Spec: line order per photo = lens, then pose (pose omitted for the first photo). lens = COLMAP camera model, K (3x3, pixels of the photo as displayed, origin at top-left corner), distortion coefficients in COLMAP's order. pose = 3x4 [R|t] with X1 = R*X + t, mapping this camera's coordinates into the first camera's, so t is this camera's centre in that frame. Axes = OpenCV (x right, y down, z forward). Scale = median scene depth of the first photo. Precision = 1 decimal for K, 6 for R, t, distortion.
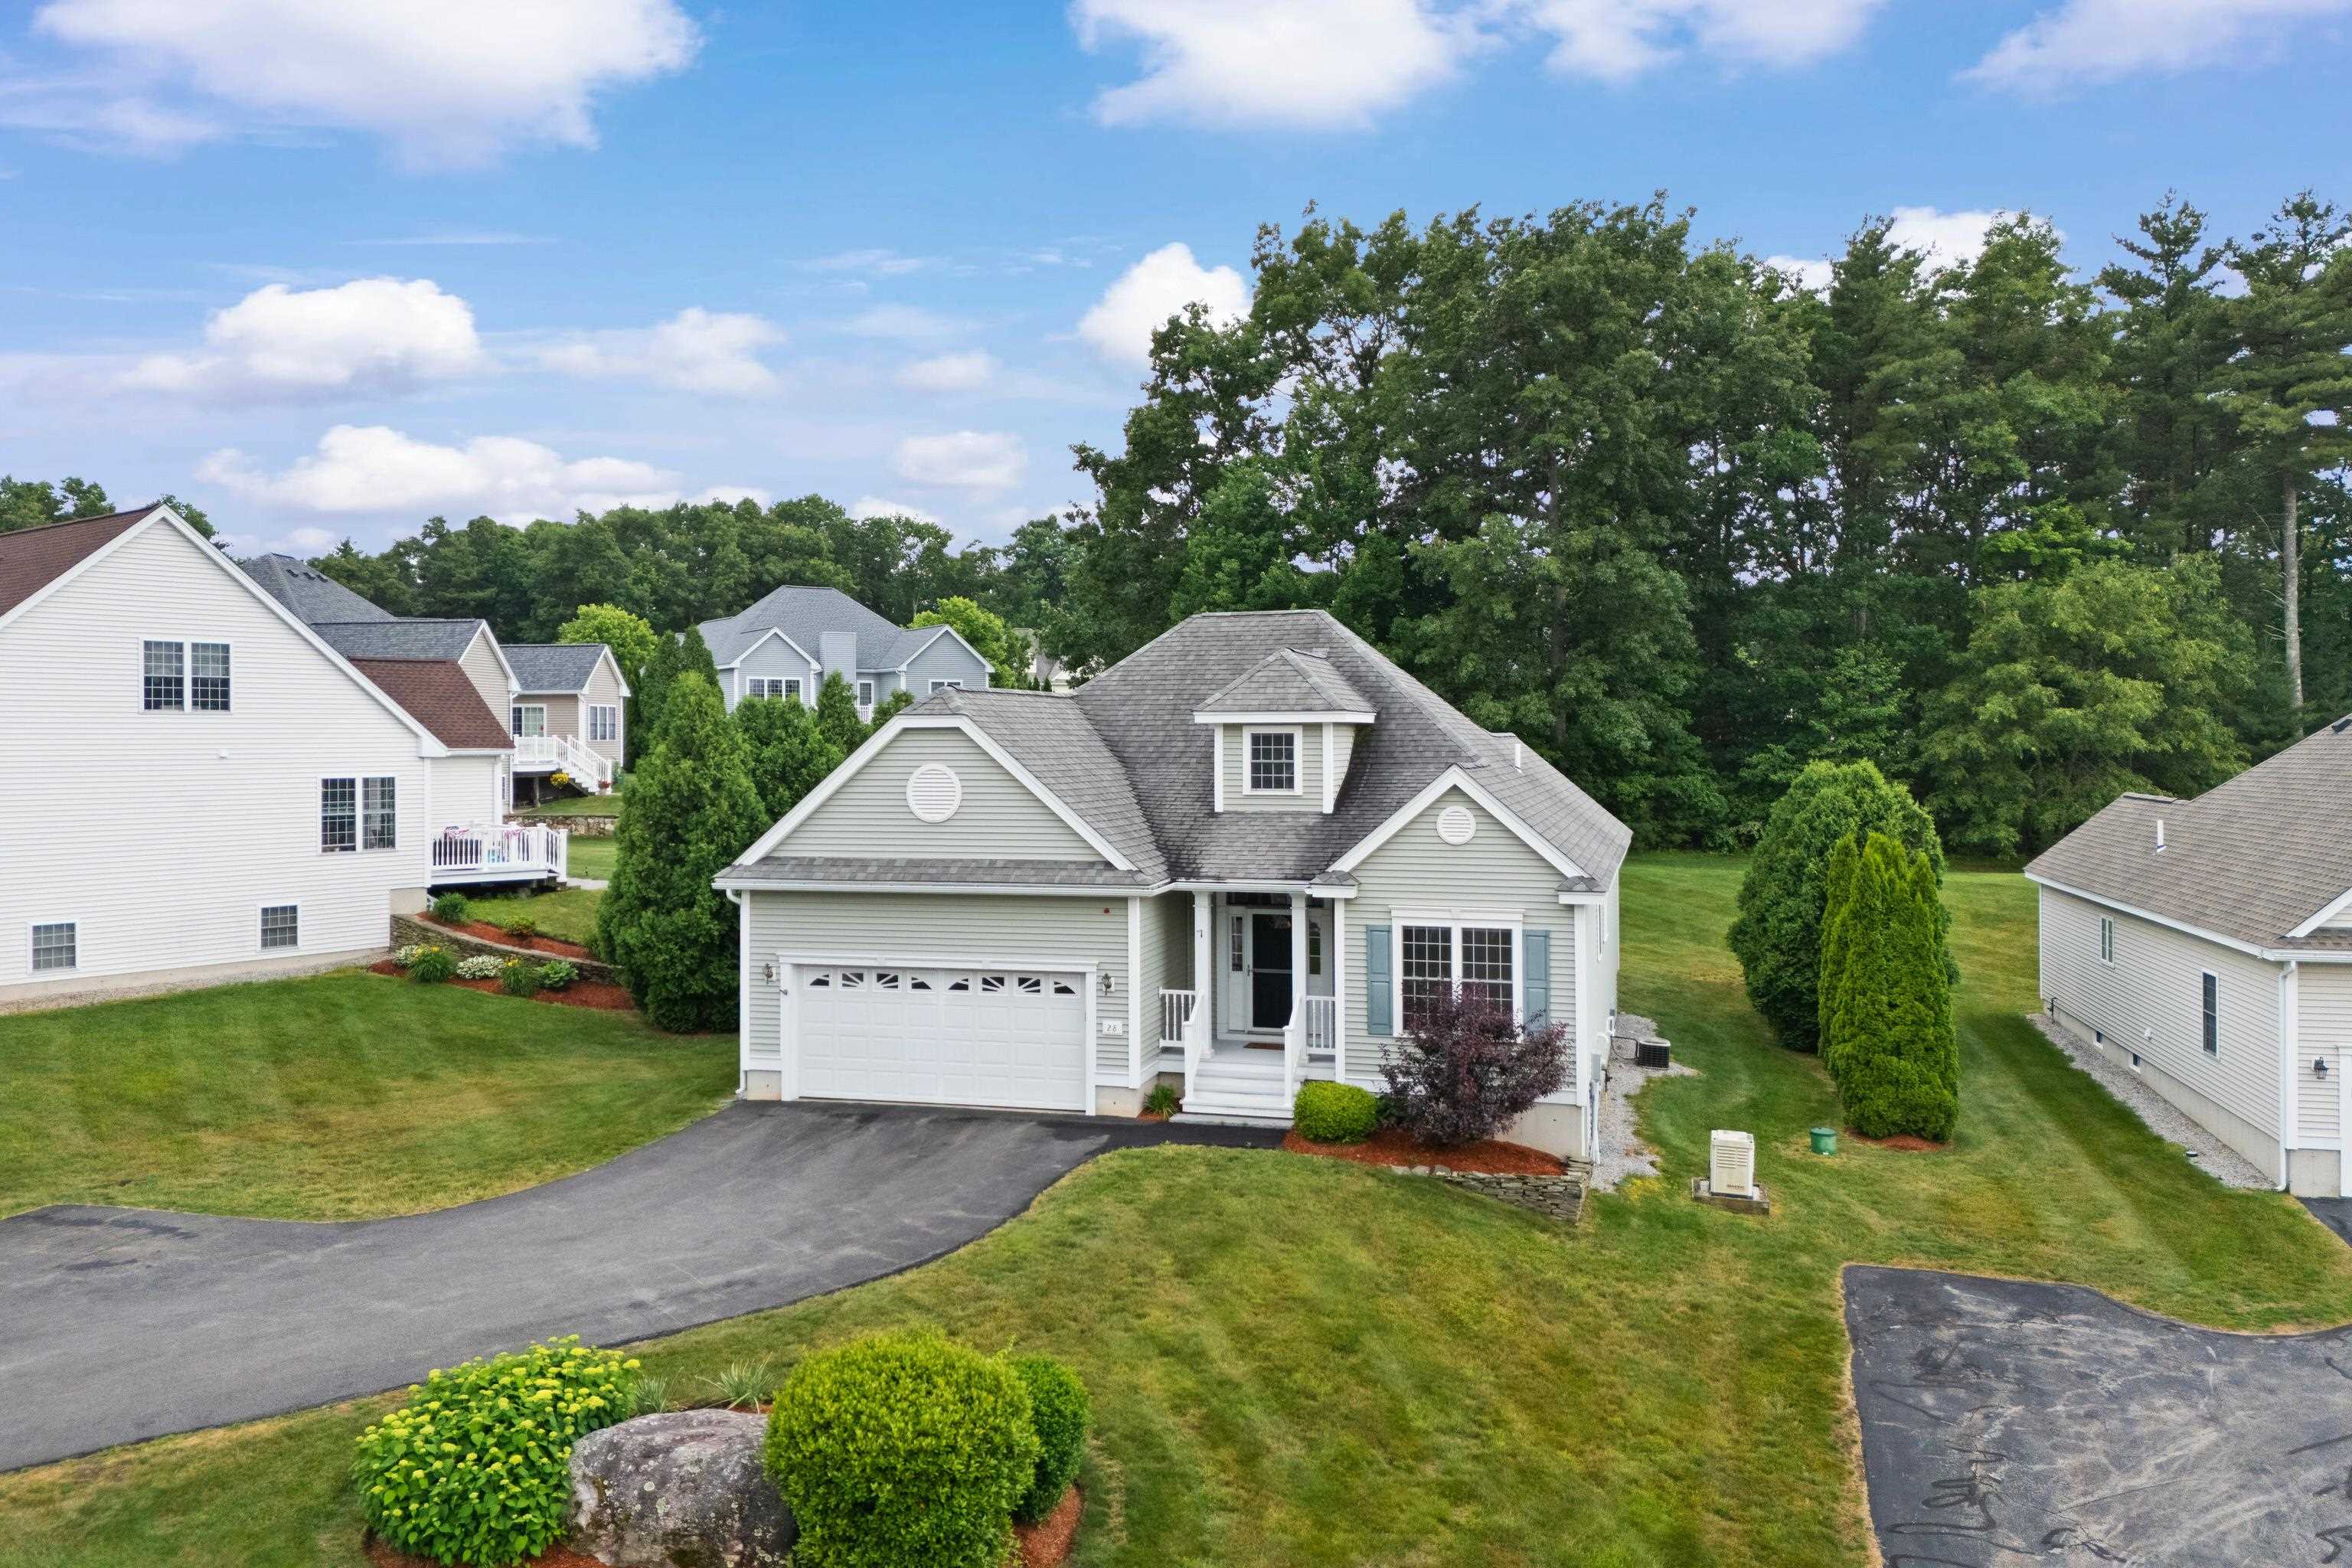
lens RADIAL K [[1645.3, 0, 1150.2], [0, 1645.3, 778.2], [0, 0, 1]] dist [0.073652, -0.071932]
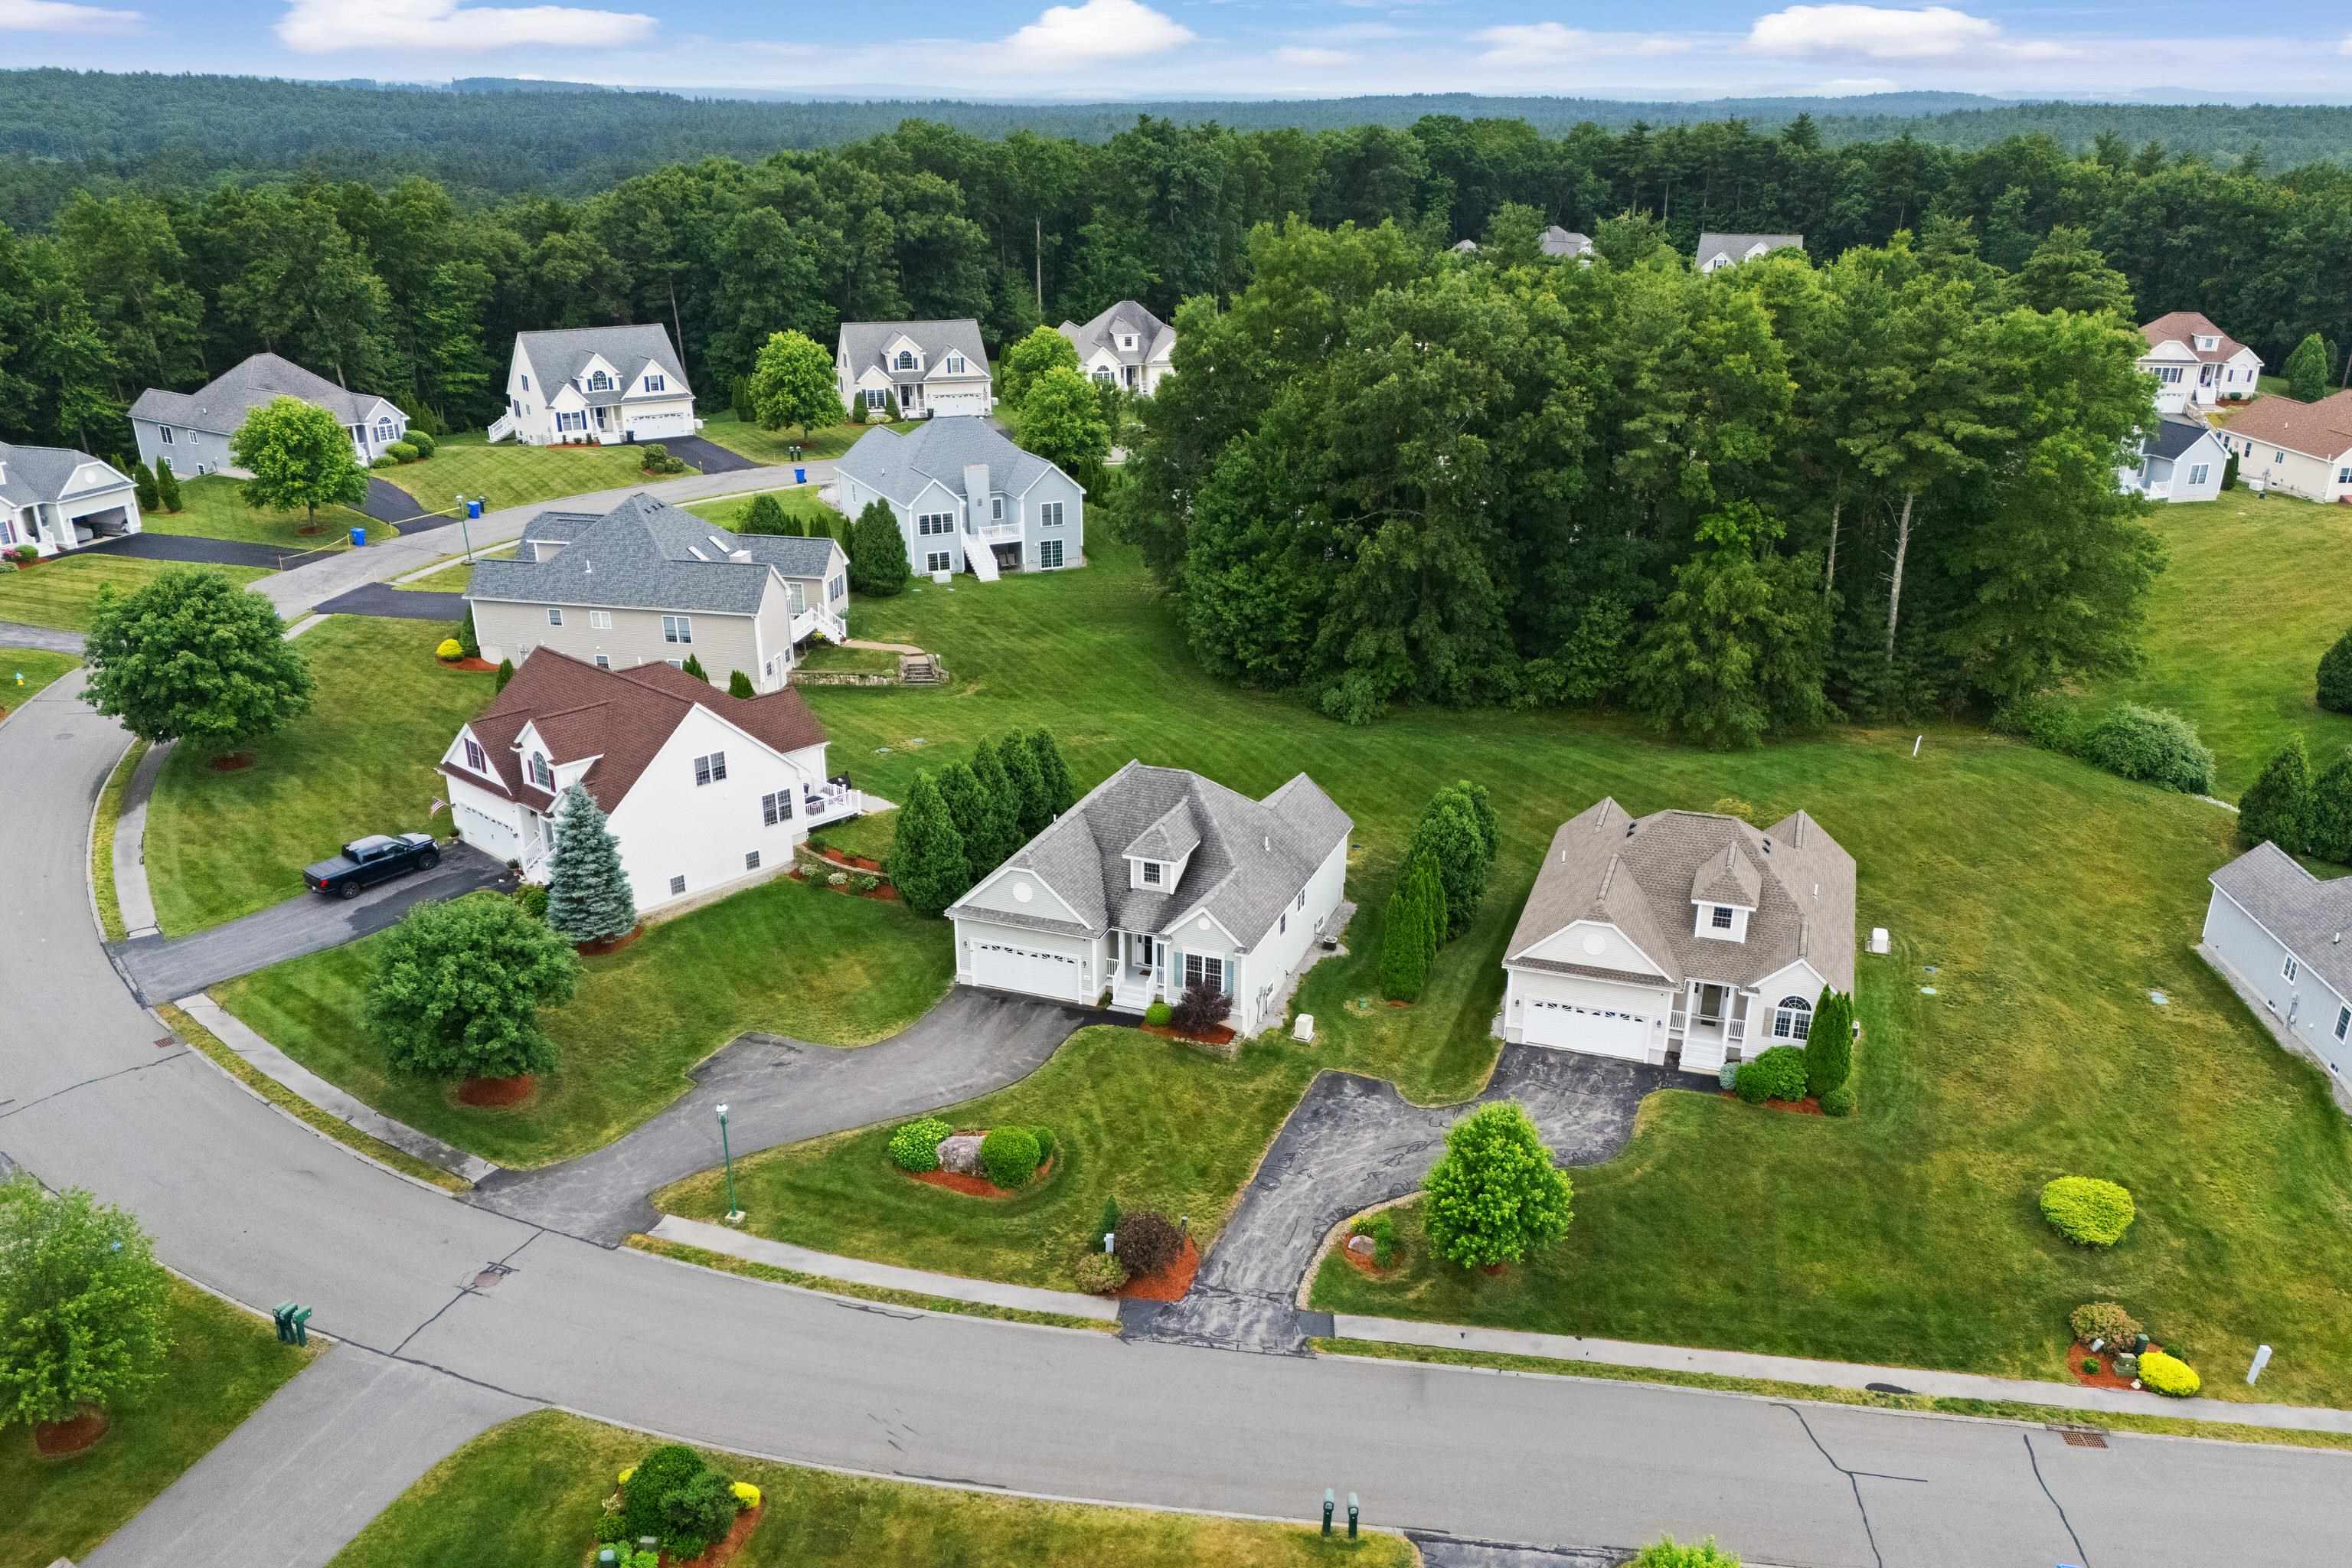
lens RADIAL K [[1714.9, 0, 1187.1], [0, 1714.9, 831.0], [0, 0, 1]] dist [0.079867, -0.083581]
pose [[0.997396, 0.035302, -0.062887, 0.314731], [-0.009592, 0.929190, 0.369478, -1.136399], [0.071478, -0.367912, 0.927109, -1.579267]]
